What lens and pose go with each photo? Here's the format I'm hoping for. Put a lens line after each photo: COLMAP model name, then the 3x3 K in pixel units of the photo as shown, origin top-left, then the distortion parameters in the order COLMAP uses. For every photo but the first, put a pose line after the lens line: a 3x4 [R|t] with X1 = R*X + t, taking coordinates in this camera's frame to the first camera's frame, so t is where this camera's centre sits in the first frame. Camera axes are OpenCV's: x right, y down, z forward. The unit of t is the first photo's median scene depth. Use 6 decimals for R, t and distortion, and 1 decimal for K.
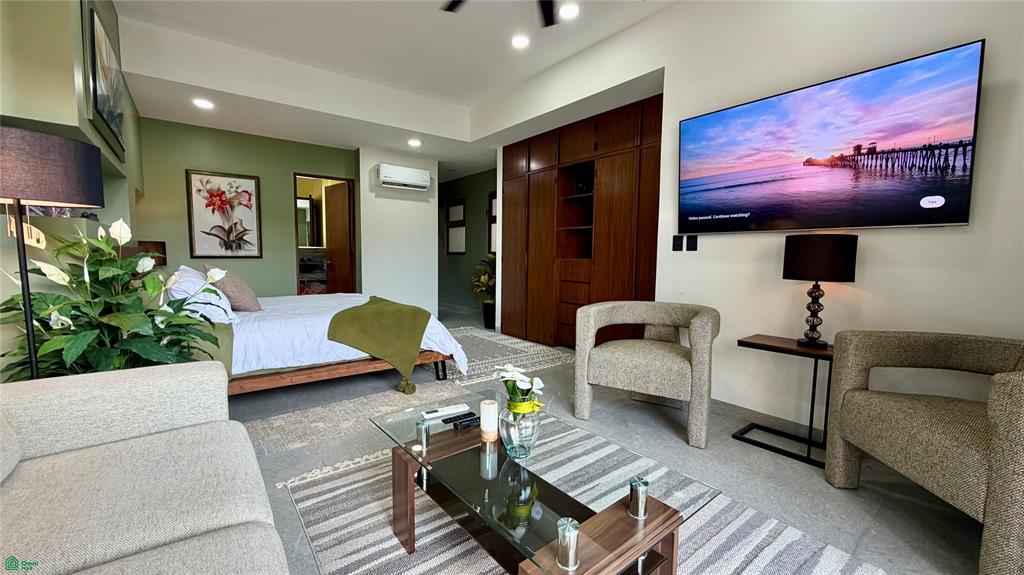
lens RADIAL K [[409.7, 0, 518.9], [0, 409.7, 287.3], [0, 0, 1]] dist [0.009911, 0.000330]
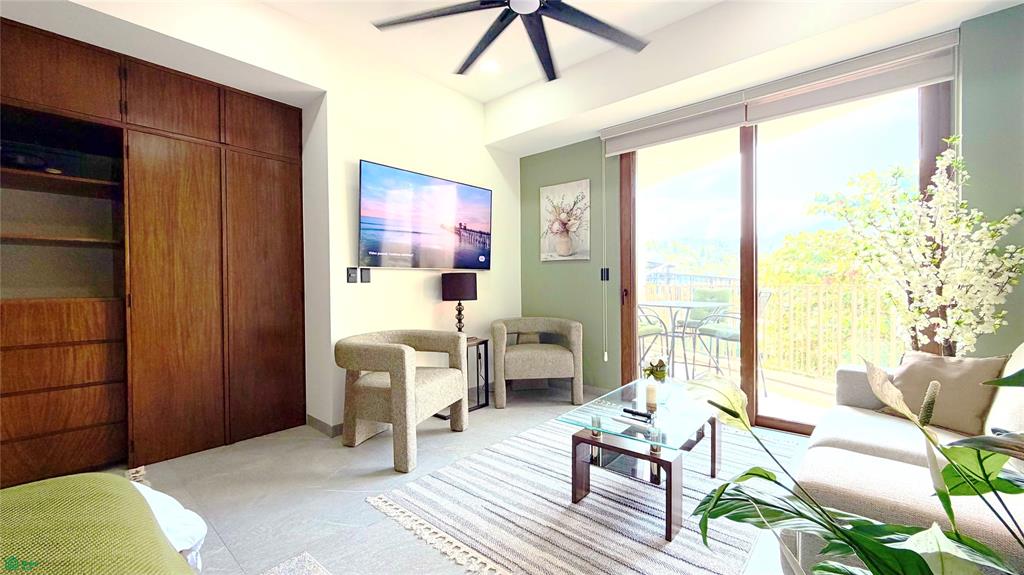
lens RADIAL K [[409.7, 0, 508.2], [0, 409.7, 286.6], [0, 0, 1]] dist [0.009911, 0.000330]
pose [[-0.182475, -0.016815, 0.983067, -0.414746], [0.090404, 0.995331, 0.033806, -0.049510], [-0.979045, 0.095042, -0.180103, 0.498855]]
